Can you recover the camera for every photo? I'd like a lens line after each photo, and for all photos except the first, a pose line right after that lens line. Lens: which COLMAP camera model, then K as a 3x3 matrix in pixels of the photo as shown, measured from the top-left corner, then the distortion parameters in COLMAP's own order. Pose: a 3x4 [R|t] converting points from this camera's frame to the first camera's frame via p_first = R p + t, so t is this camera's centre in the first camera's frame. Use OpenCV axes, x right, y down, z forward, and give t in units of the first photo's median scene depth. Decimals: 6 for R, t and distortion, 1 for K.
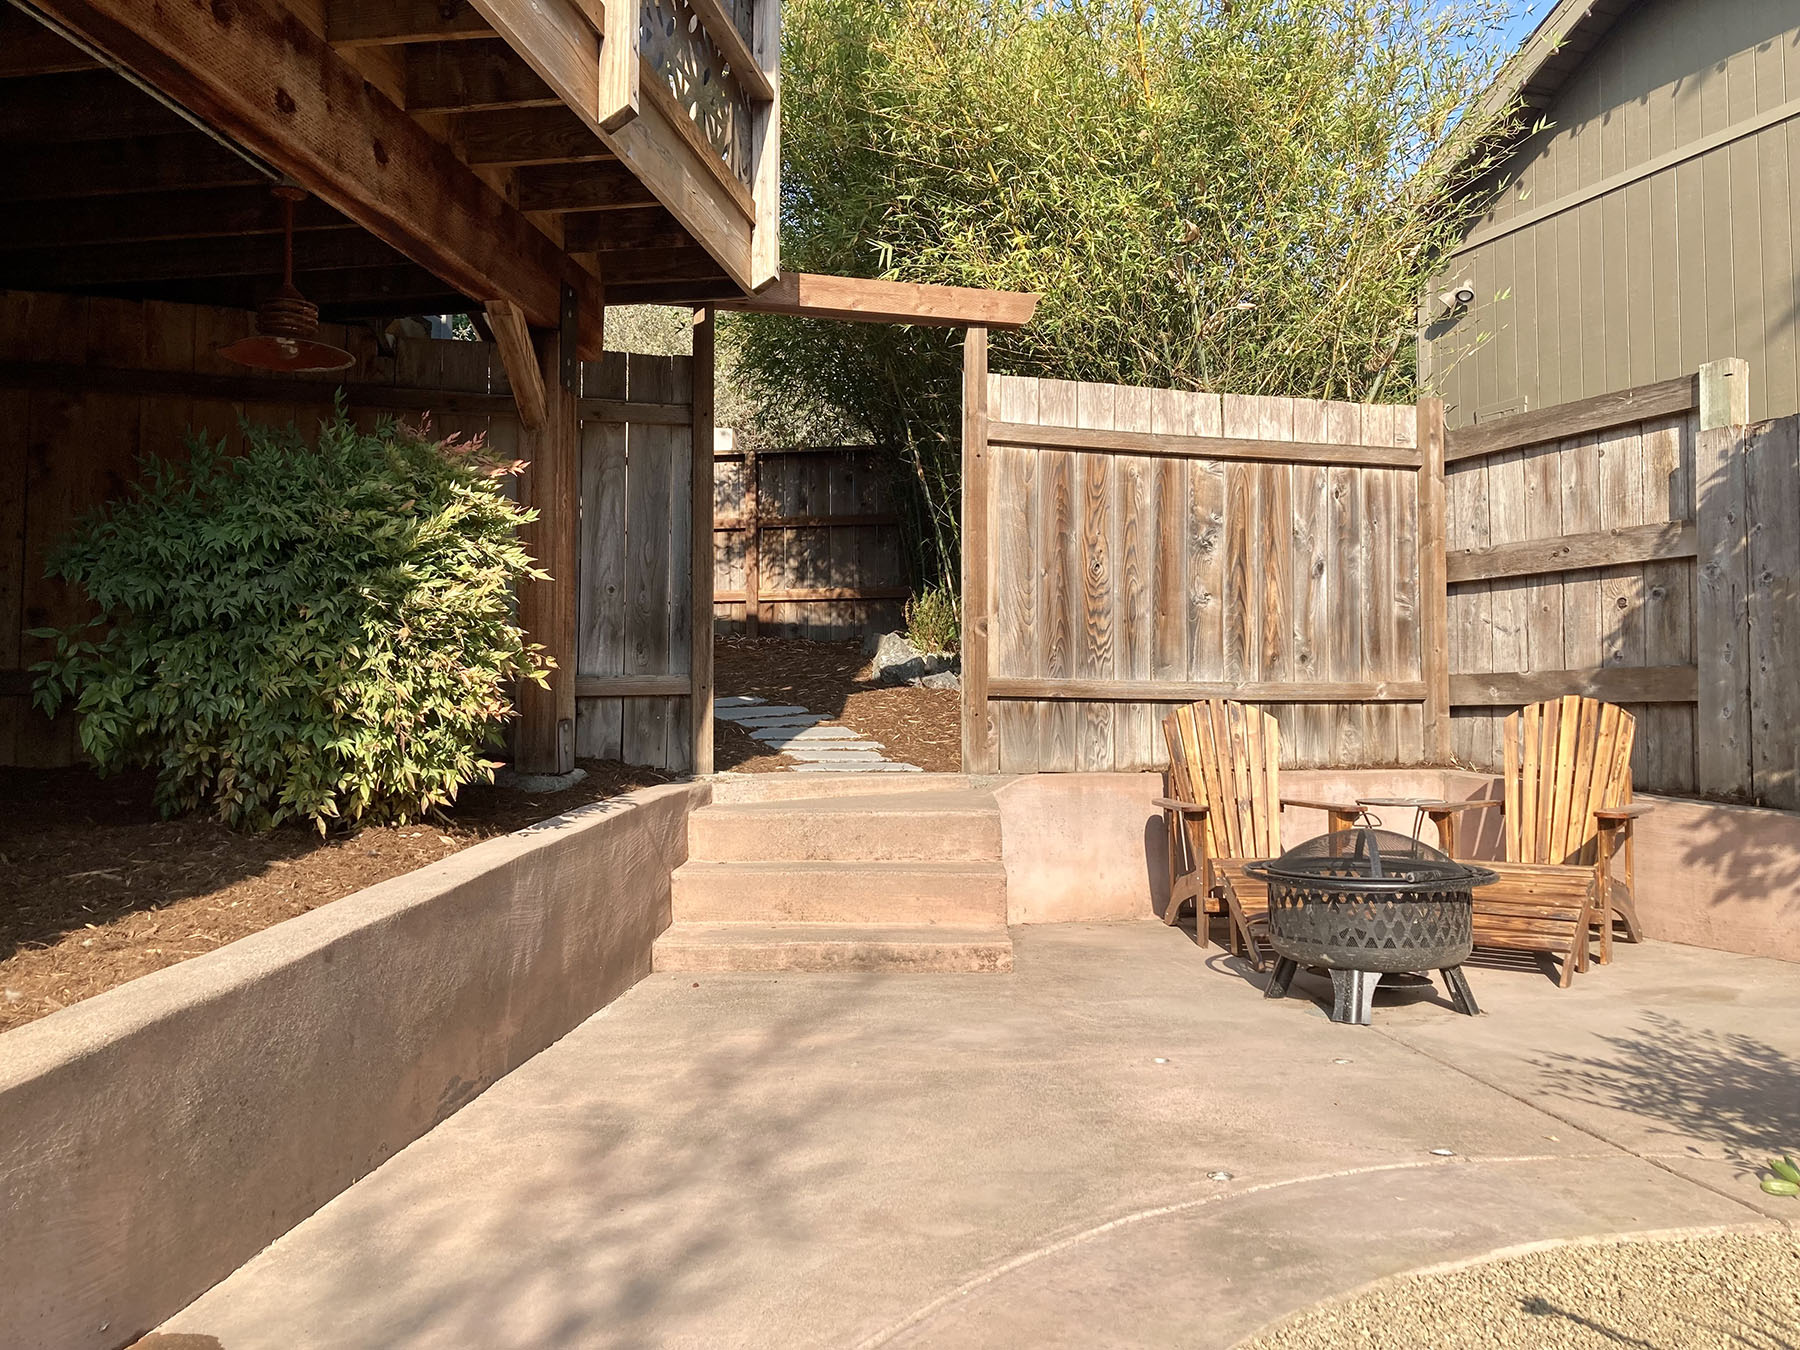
lens RADIAL K [[1473.1, 0, 886.2], [0, 1473.1, 687.1], [0, 0, 1]] dist [0.025561, -0.015607]
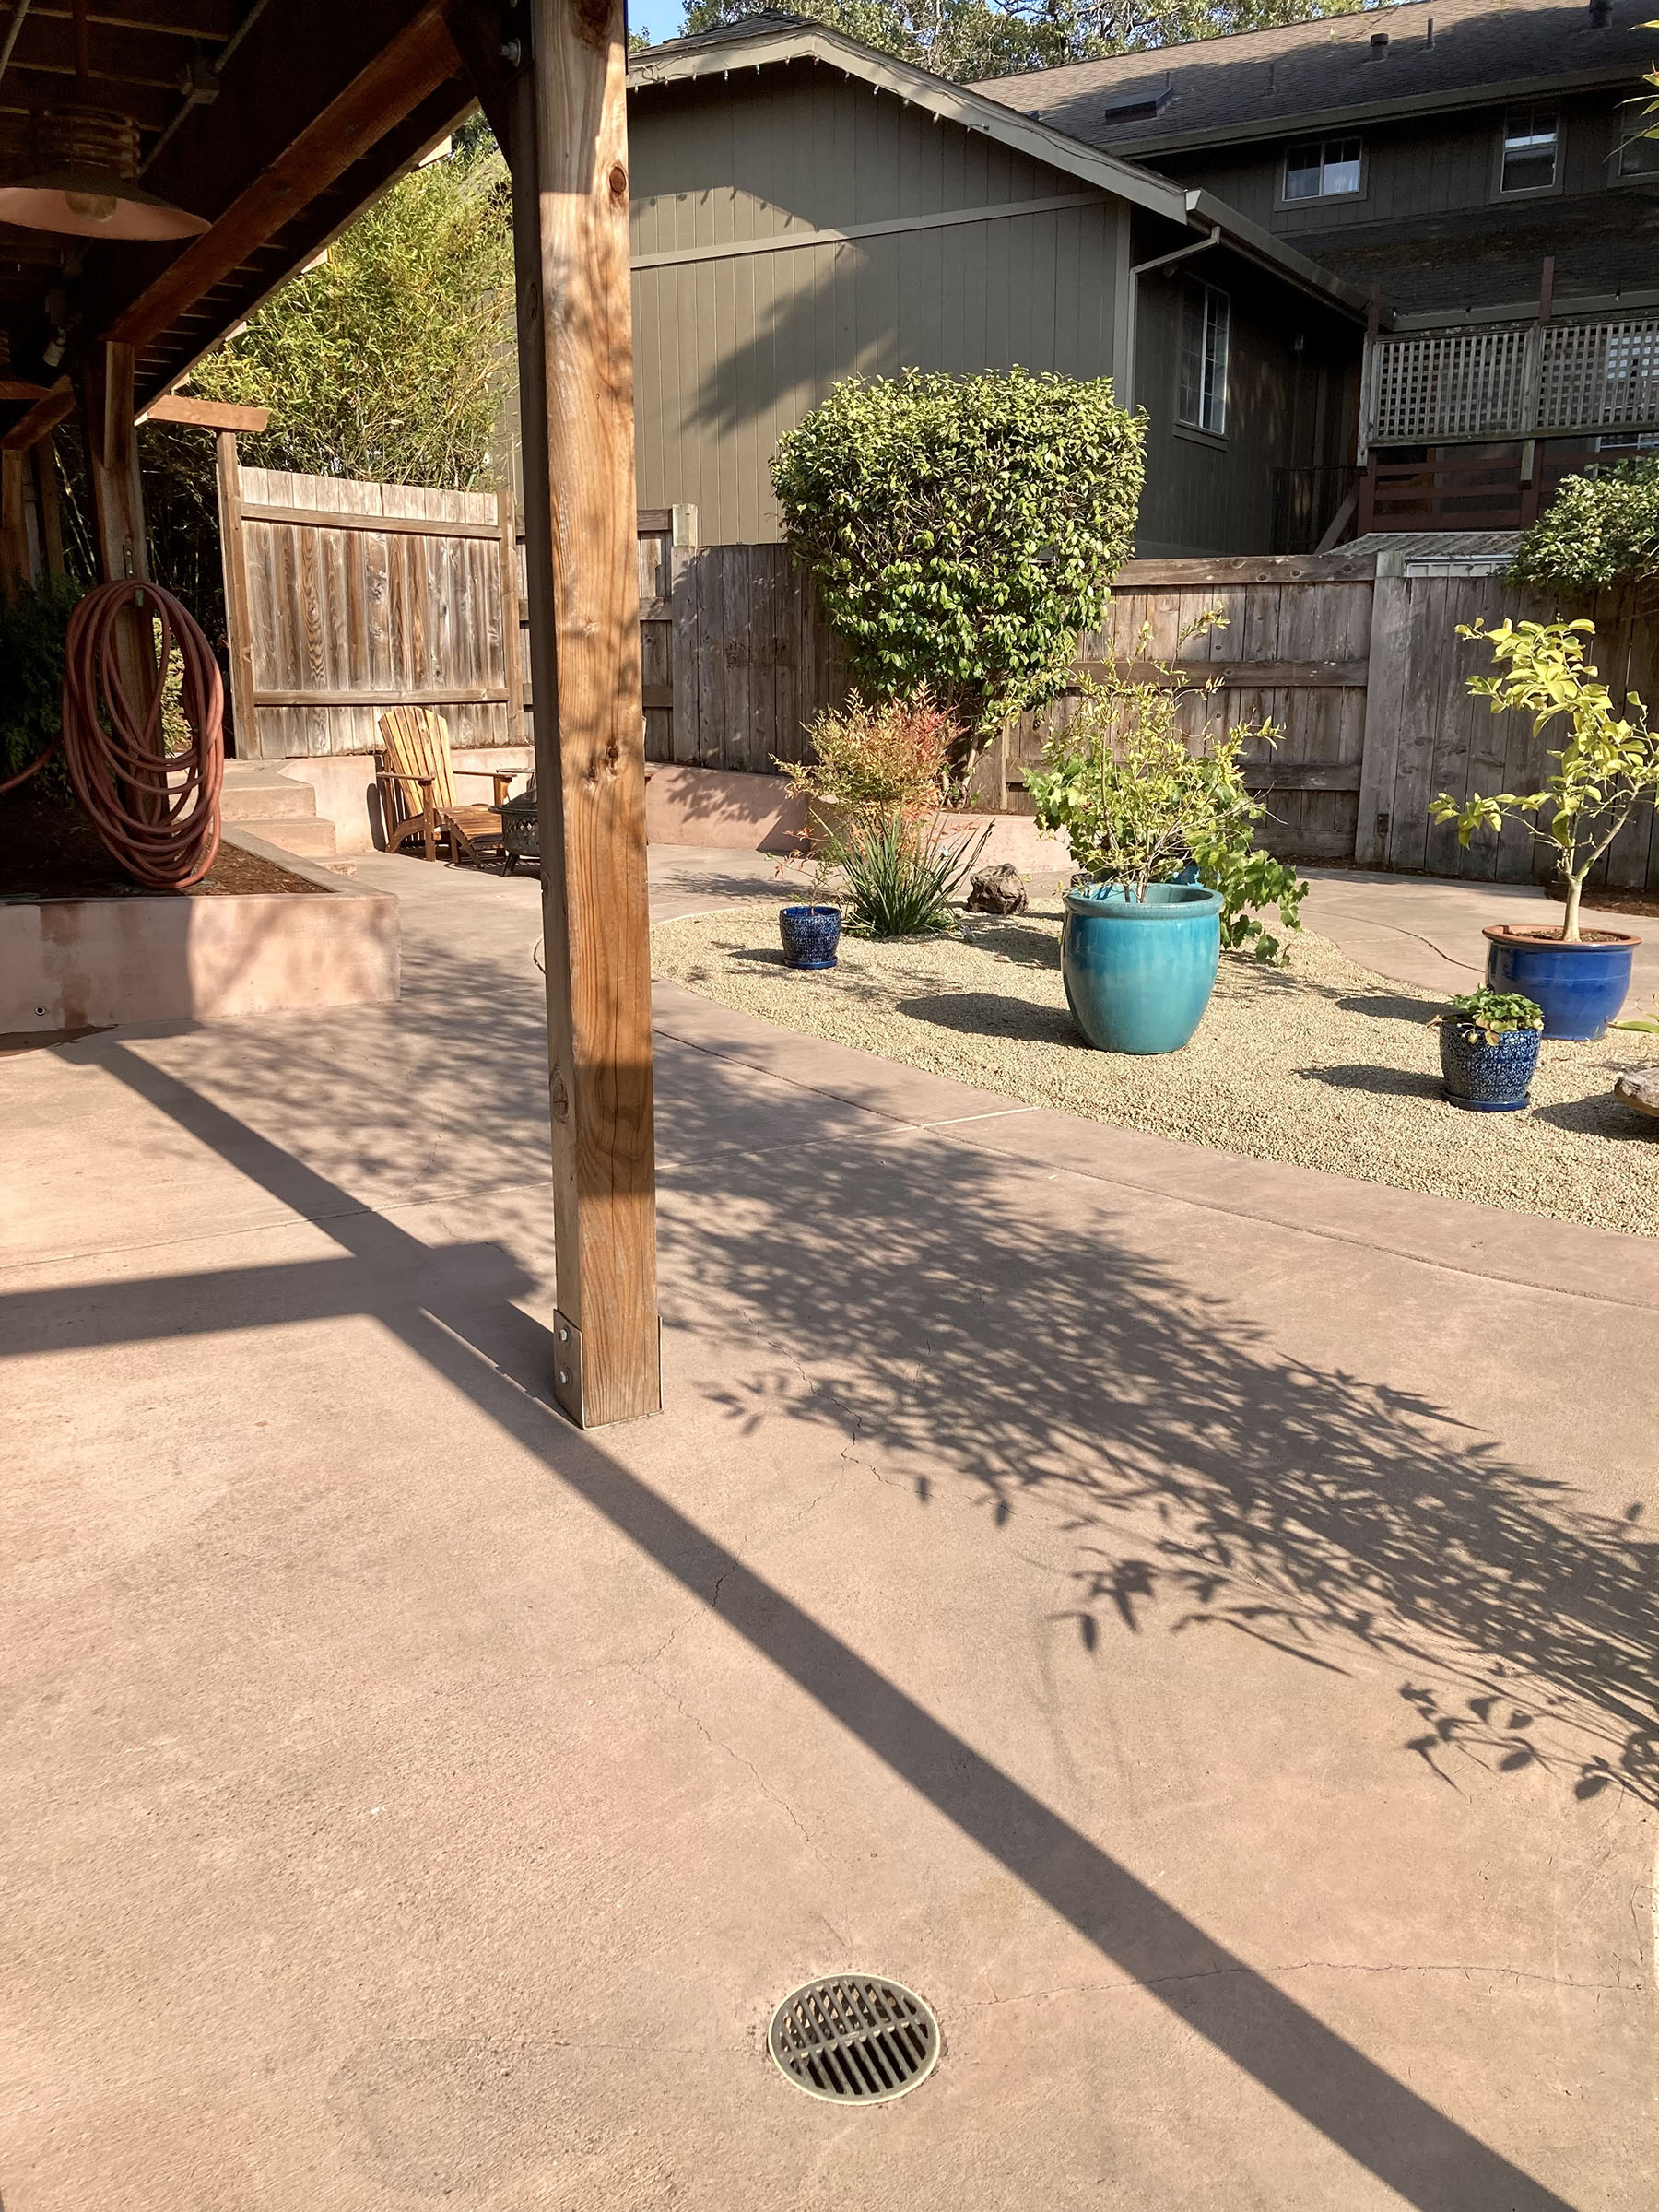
lens RADIAL K [[1810.3, 0, 832.3], [0, 1810.3, 1109.7], [0, 0, 1]] dist [0.025561, -0.015607]
pose [[0.795797, -0.139671, 0.589236, -0.561805], [-0.020551, 0.966248, 0.256793, -0.075755], [-0.605214, -0.216464, 0.766067, -0.764091]]
